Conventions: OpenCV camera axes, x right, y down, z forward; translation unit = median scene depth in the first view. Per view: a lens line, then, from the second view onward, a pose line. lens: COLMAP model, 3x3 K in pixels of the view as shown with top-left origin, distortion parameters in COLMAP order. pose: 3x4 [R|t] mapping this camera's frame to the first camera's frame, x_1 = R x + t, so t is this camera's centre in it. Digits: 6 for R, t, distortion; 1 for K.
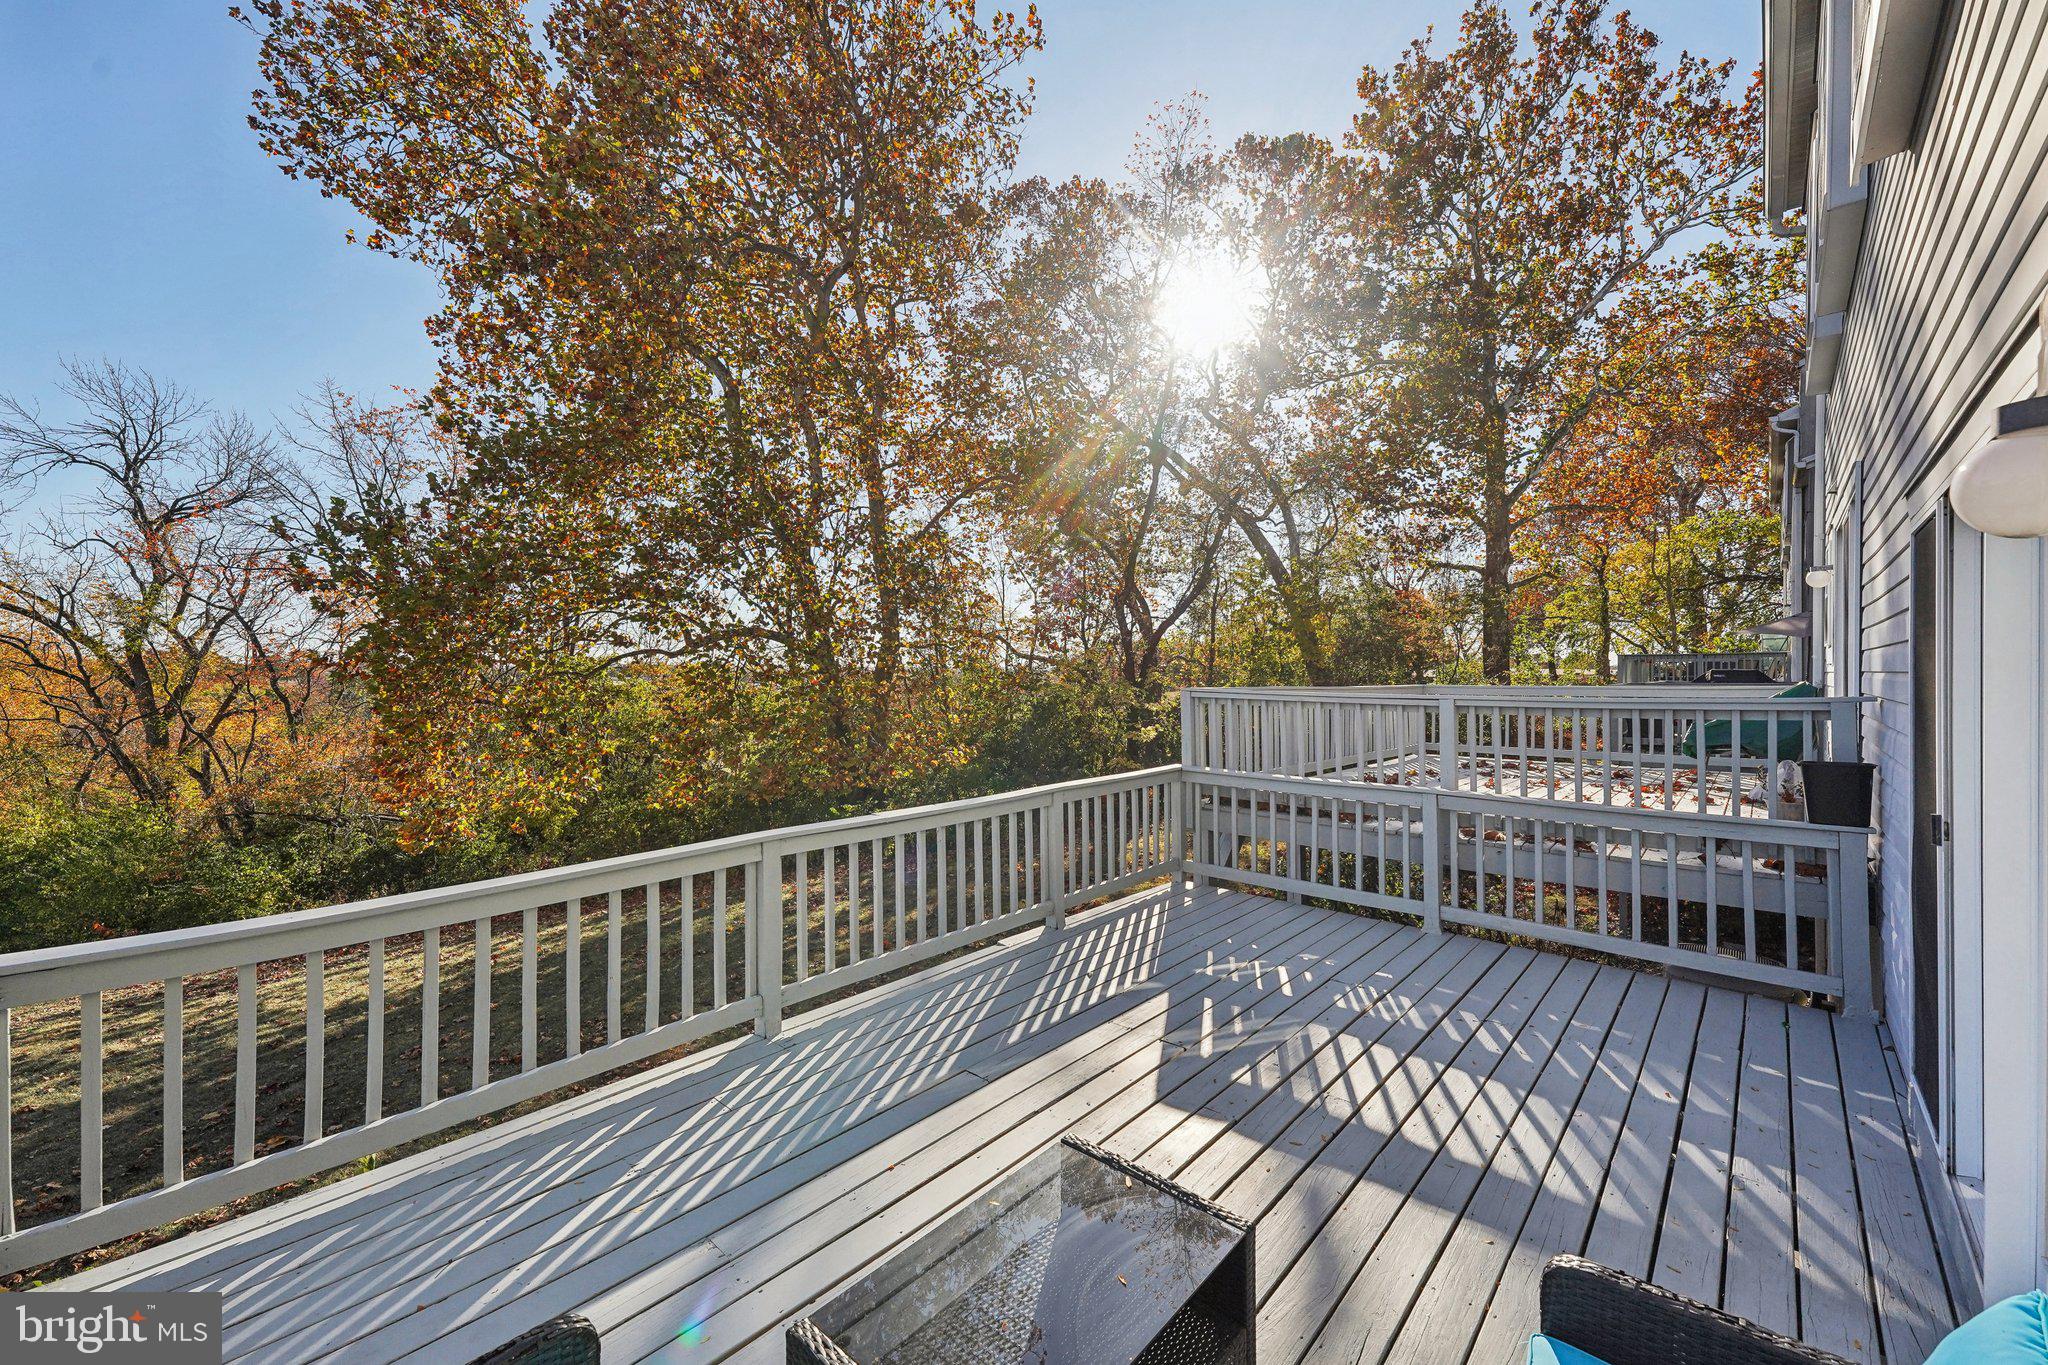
lens RADIAL K [[833.4, 0, 1018.1], [0, 833.4, 677.9], [0, 0, 1]] dist [0.021057, -0.000862]
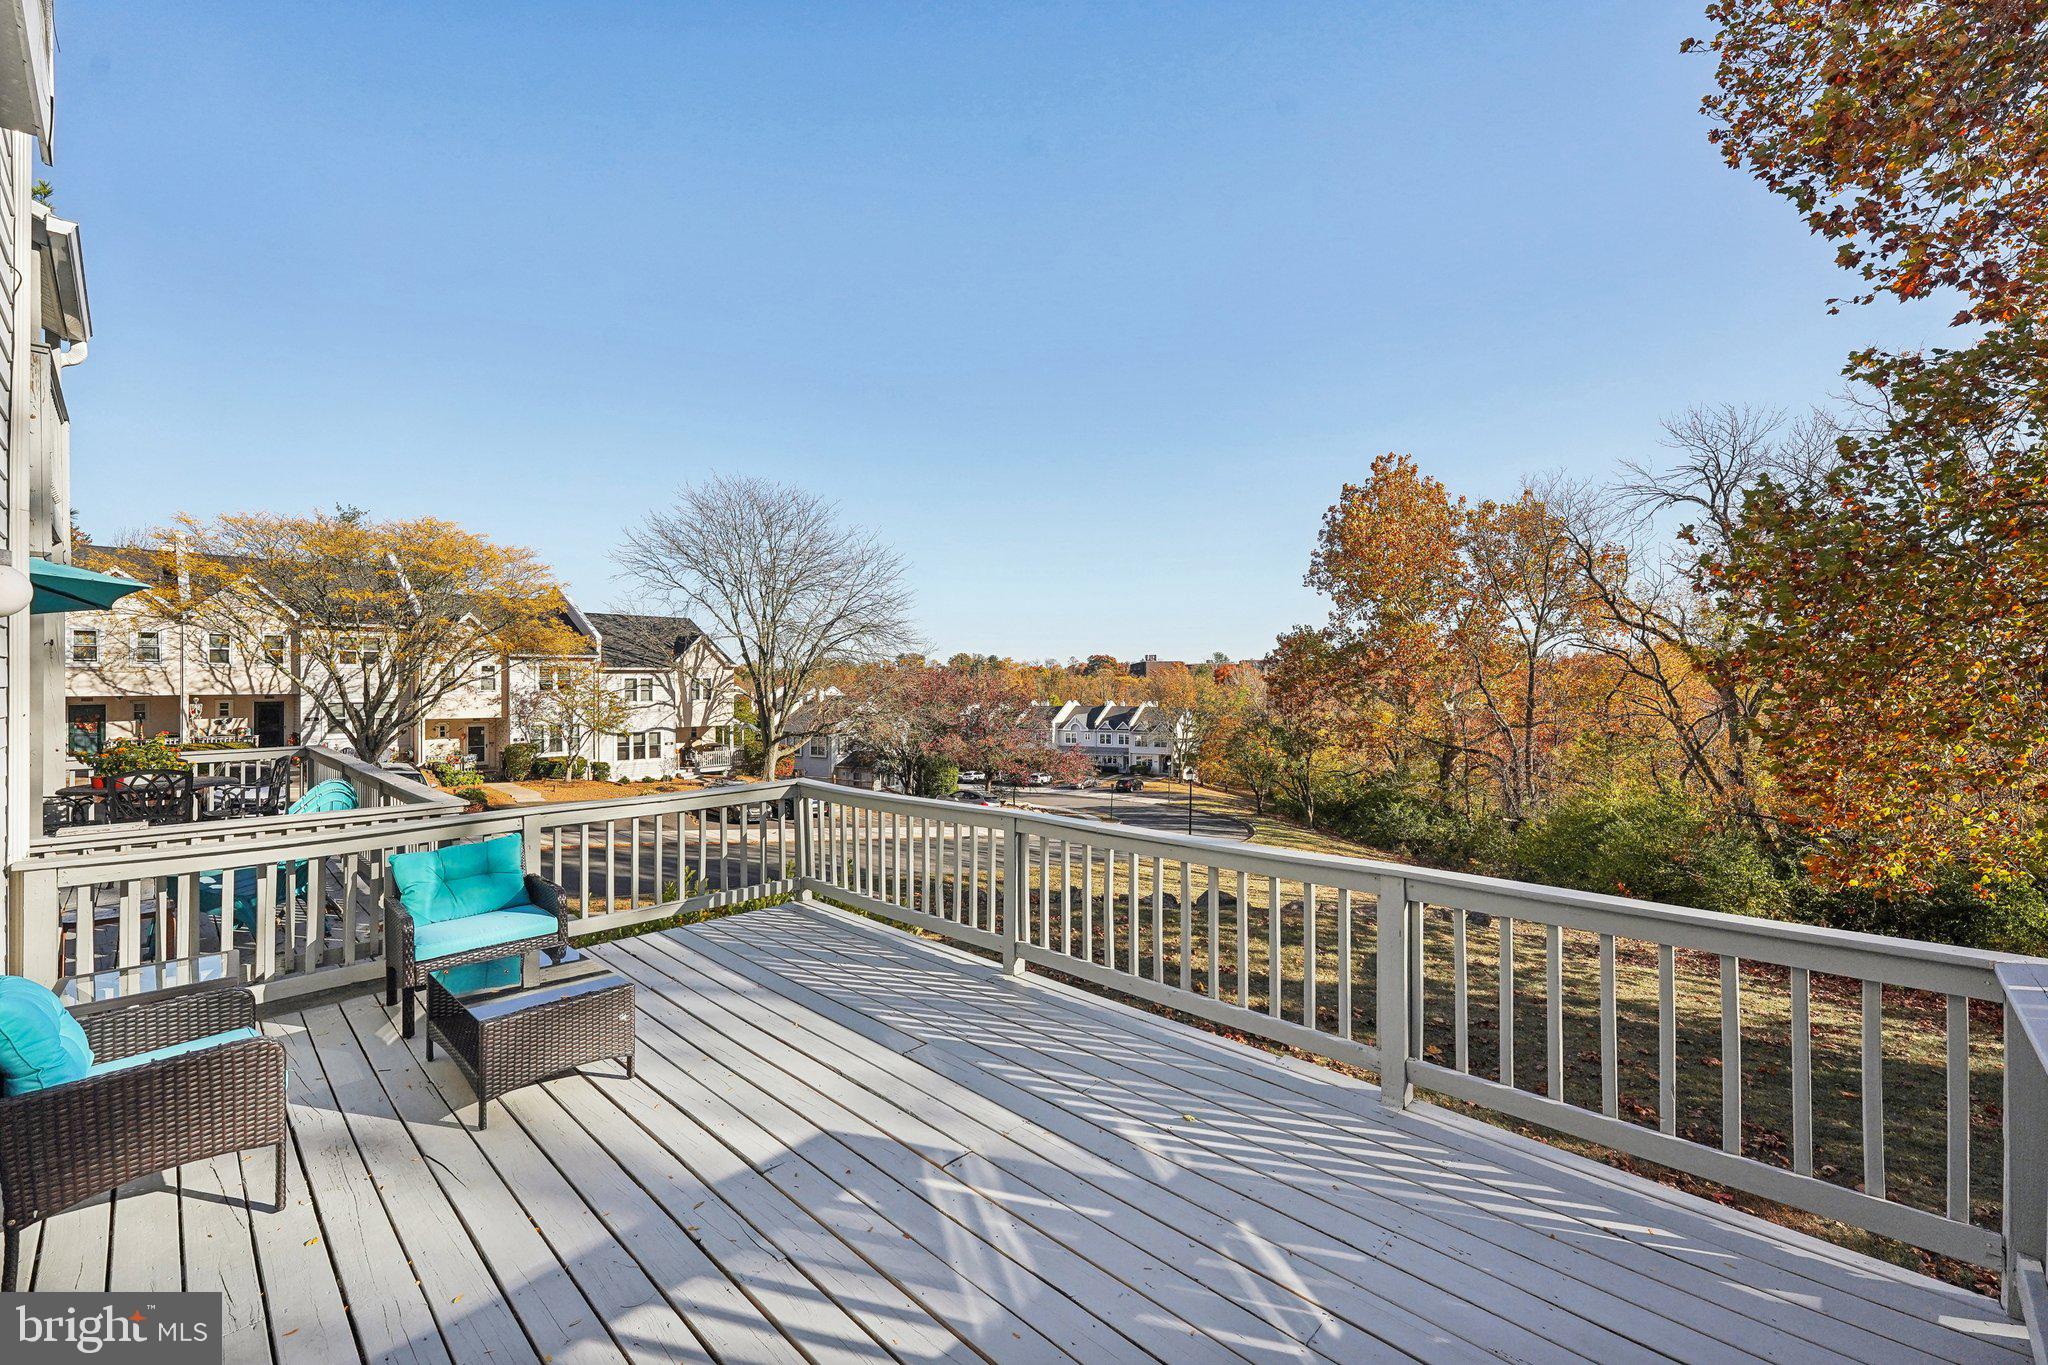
lens RADIAL K [[833.4, 0, 1015.6], [0, 833.4, 688.7], [0, 0, 1]] dist [0.021057, -0.000862]
pose [[-0.053640, 0.007116, -0.998535, 0.602491], [0.001579, 0.999974, 0.007042, -0.002786], [0.998559, -0.001199, -0.053650, 0.691366]]
